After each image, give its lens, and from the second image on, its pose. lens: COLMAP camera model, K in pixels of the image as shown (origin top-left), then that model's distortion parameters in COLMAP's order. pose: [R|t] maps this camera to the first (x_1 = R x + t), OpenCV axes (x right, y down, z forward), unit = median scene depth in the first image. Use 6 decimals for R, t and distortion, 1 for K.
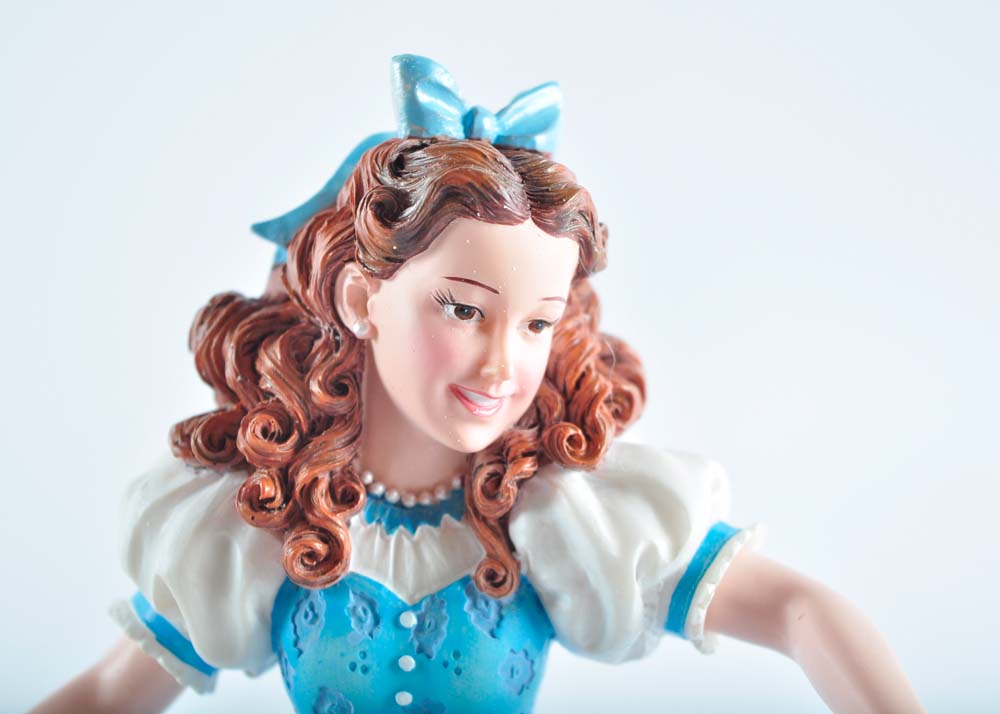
lens RADIAL K [[2464.2, 0, 500.7], [0, 2464.2, 357.6], [0, 0, 1]] dist [0.045110, 0.000000]
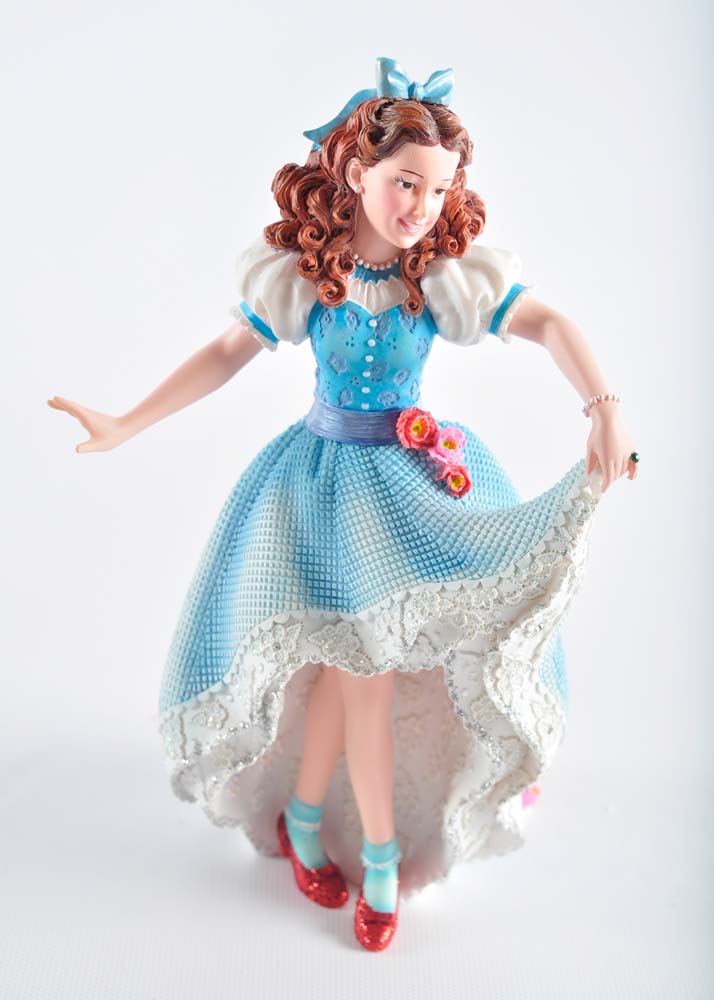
lens RADIAL K [[1868.2, 0, 355.0], [0, 1868.2, 500.1], [0, 0, 1]] dist [0.025208, 0.000000]
pose [[0.998861, 0.037162, 0.029928, -0.096679], [-0.043132, 0.971449, 0.233293, -0.127382], [-0.020404, -0.234319, 0.971946, -0.649965]]
